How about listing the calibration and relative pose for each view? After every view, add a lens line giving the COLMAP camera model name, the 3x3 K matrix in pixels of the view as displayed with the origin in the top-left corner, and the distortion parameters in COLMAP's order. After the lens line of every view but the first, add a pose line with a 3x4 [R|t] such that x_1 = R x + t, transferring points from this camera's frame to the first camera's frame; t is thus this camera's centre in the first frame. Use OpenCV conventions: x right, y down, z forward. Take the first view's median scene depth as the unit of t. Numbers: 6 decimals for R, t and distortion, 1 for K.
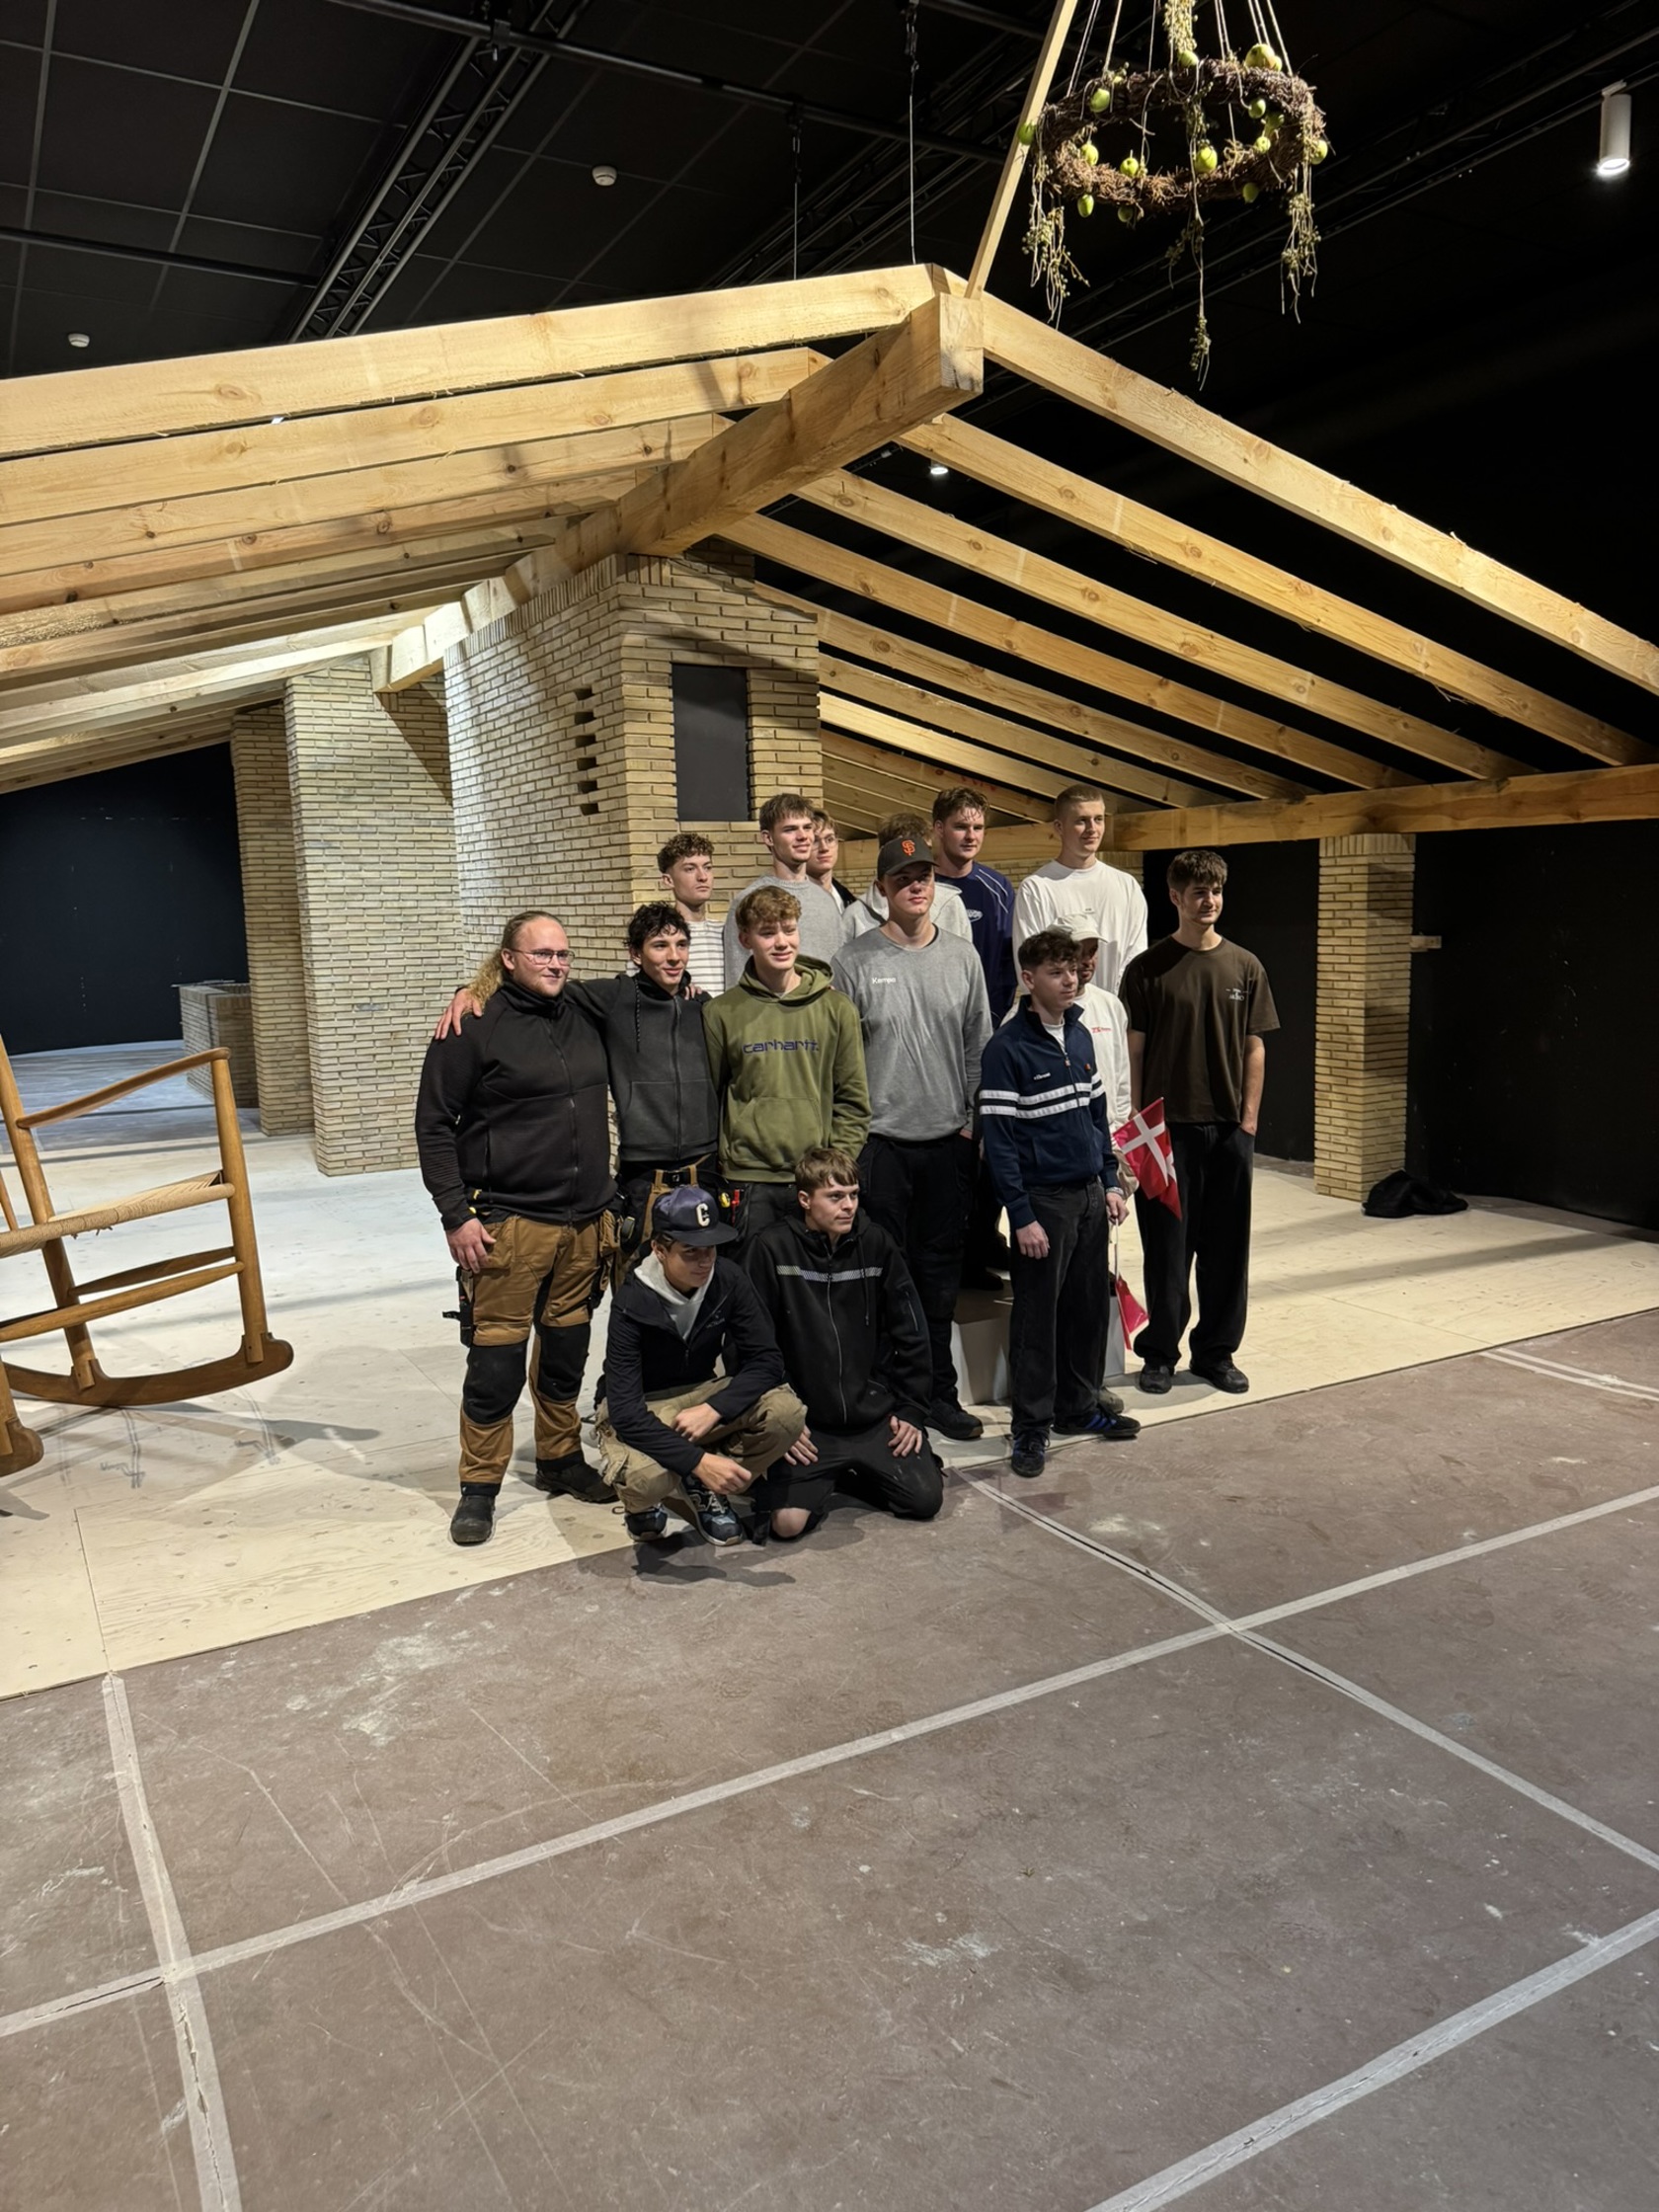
lens RADIAL K [[1590.0, 0, 829.5], [0, 1590.0, 1106.0], [0, 0, 1]] dist [0.241647, -0.362743]
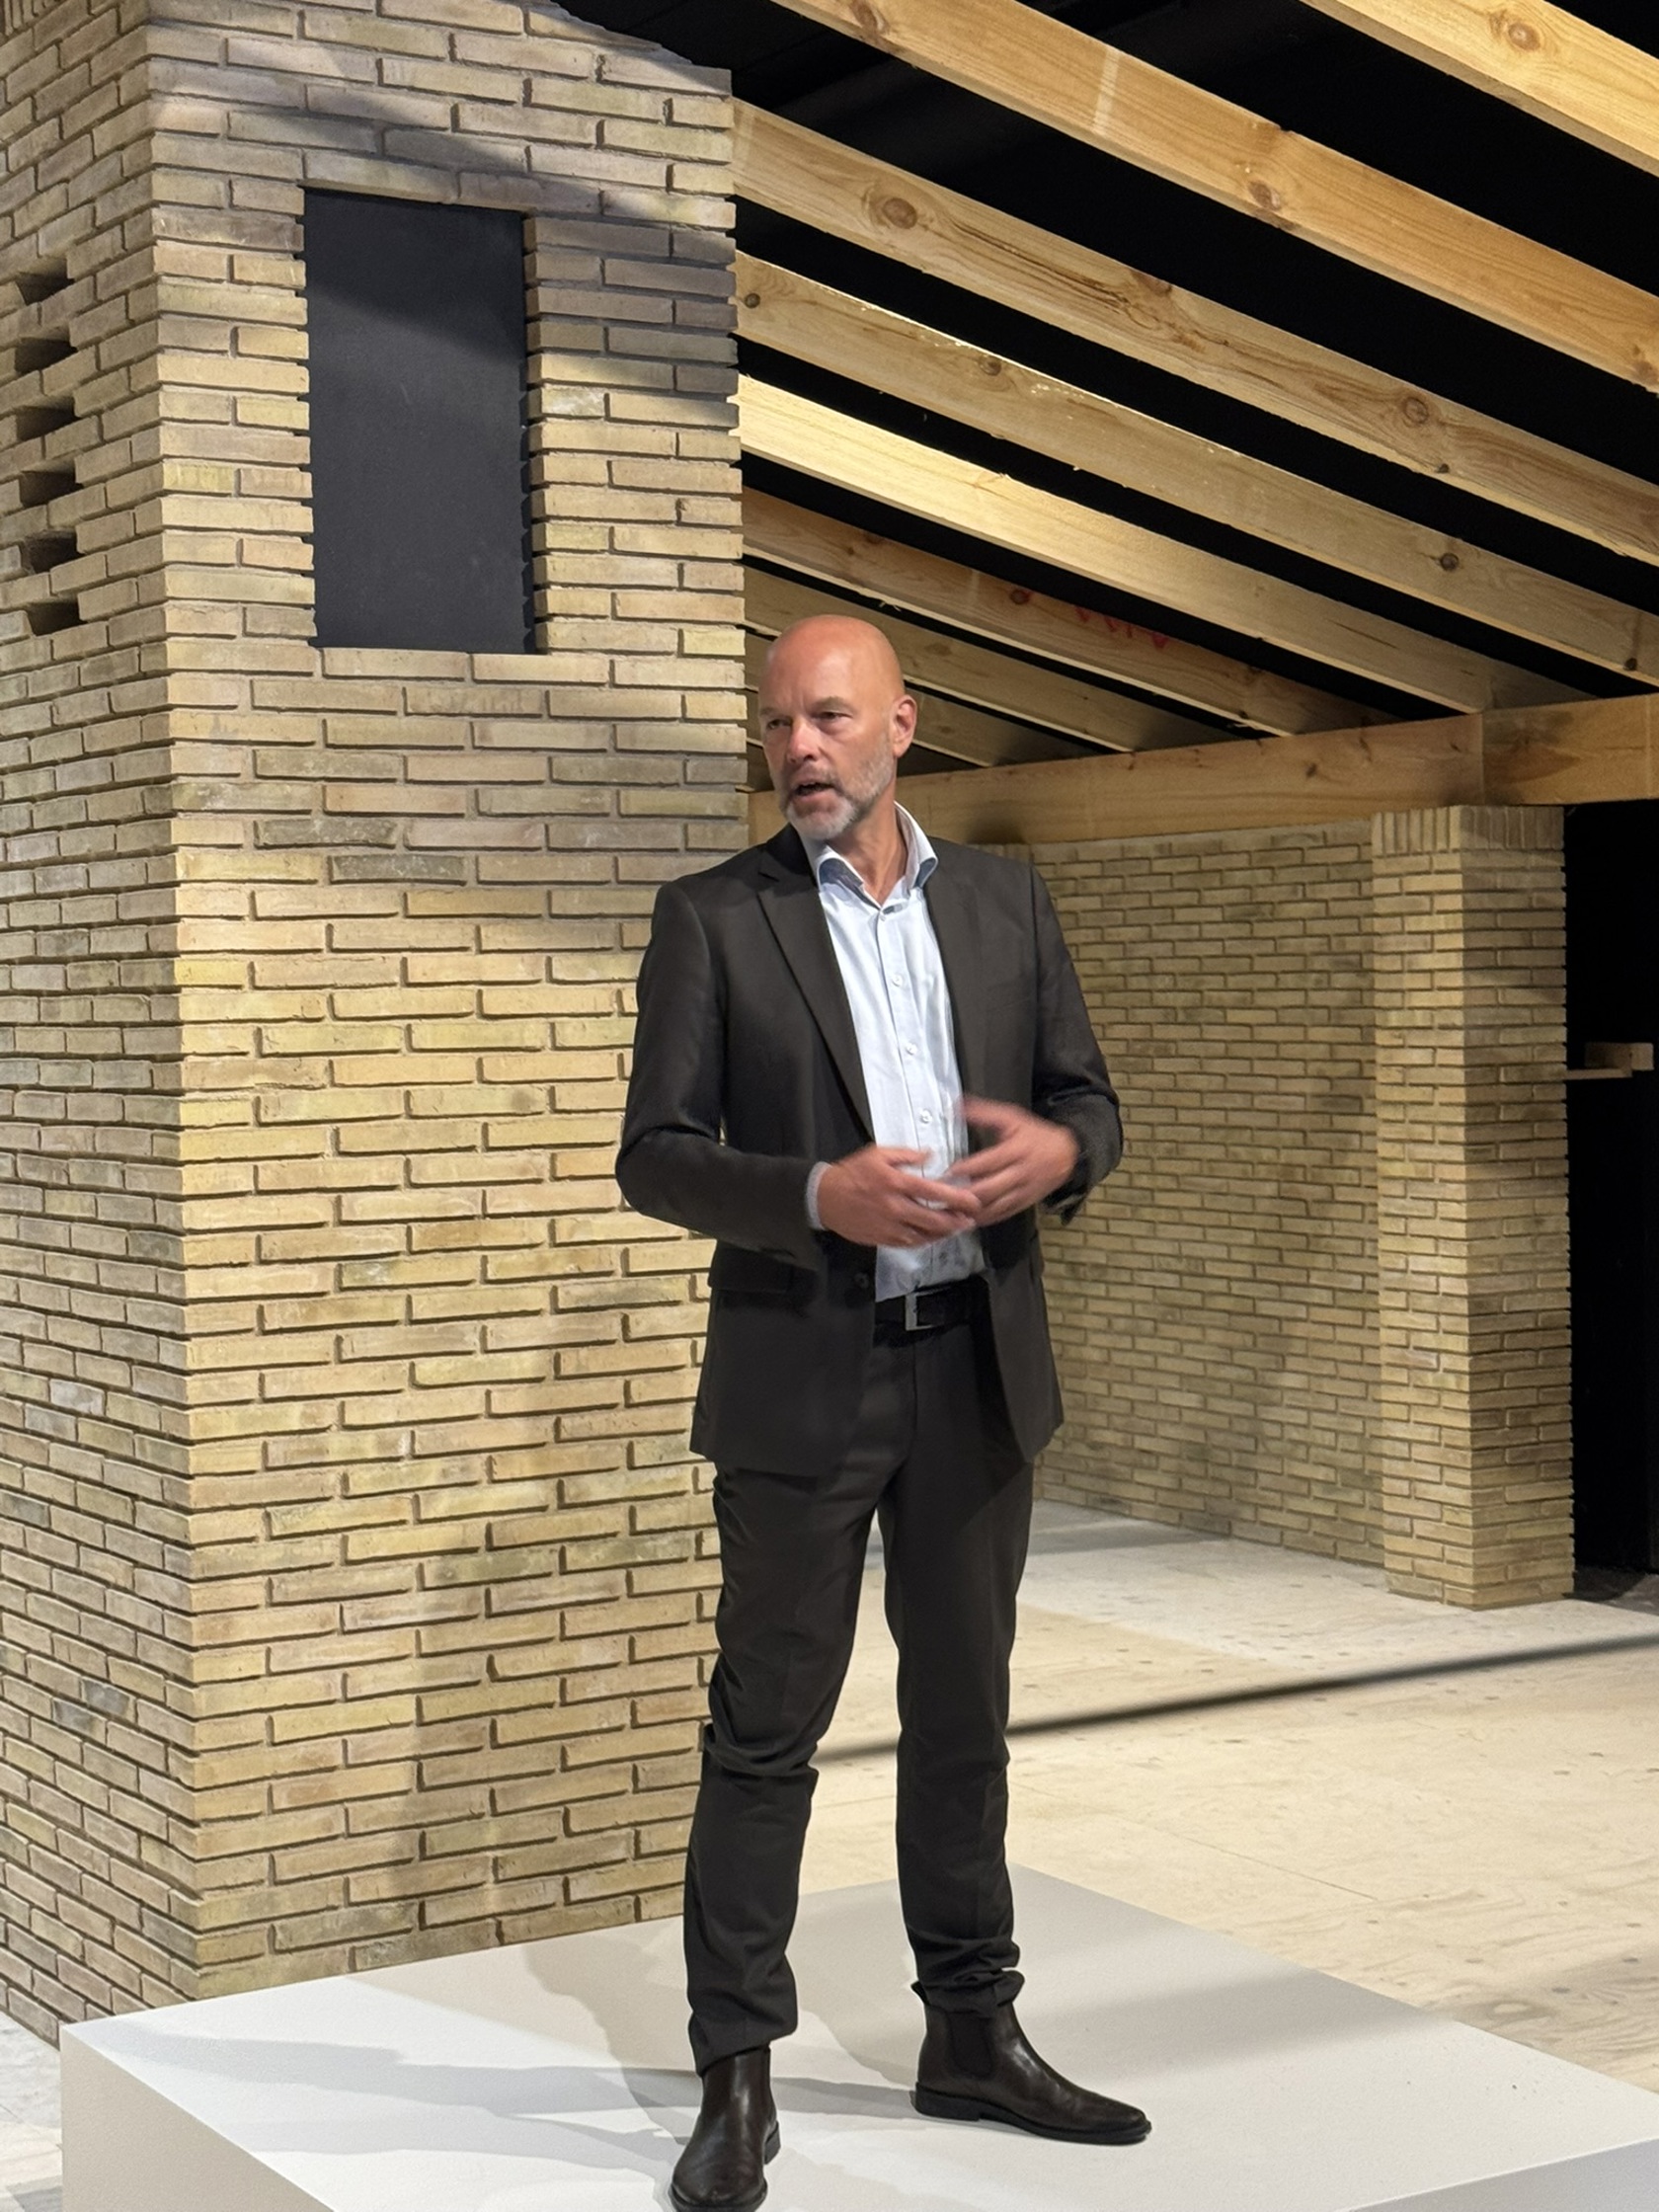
lens RADIAL K [[3670.5, 0, 829.5], [0, 3670.5, 1106.0], [0, 0, 1]] dist [0.195851, 0.034538]
pose [[0.998990, 0.006982, 0.044387, -0.019482], [-0.002581, 0.995139, -0.098443, -0.005278], [-0.044858, 0.098229, 0.994152, 0.220813]]
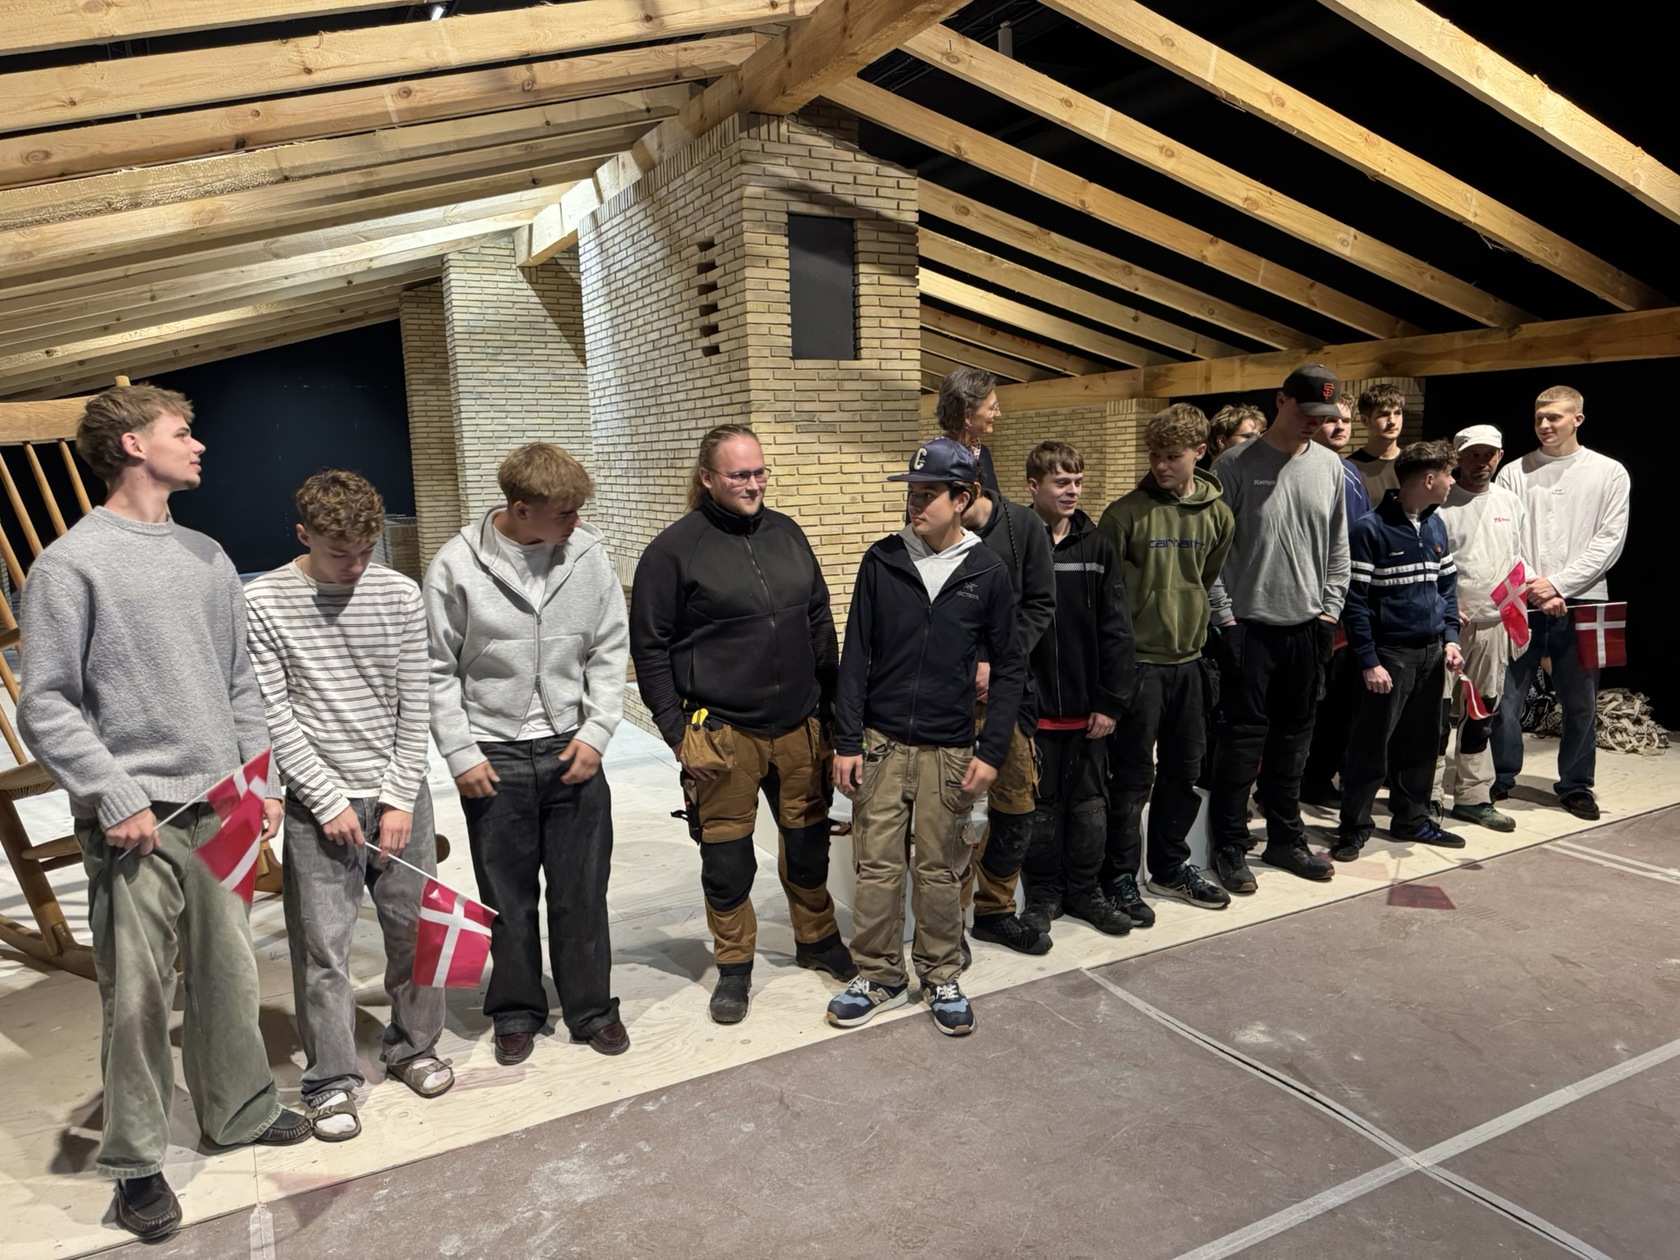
lens RADIAL K [[1190.5, 0, 842.7], [0, 1190.5, 636.6], [0, 0, 1]] dist [0.185353, -0.202724]
pose [[0.999955, -0.000060, -0.009486, -0.048798], [0.000229, 0.999840, 0.017887, -0.001151], [0.009484, -0.017888, 0.999795, 0.159102]]
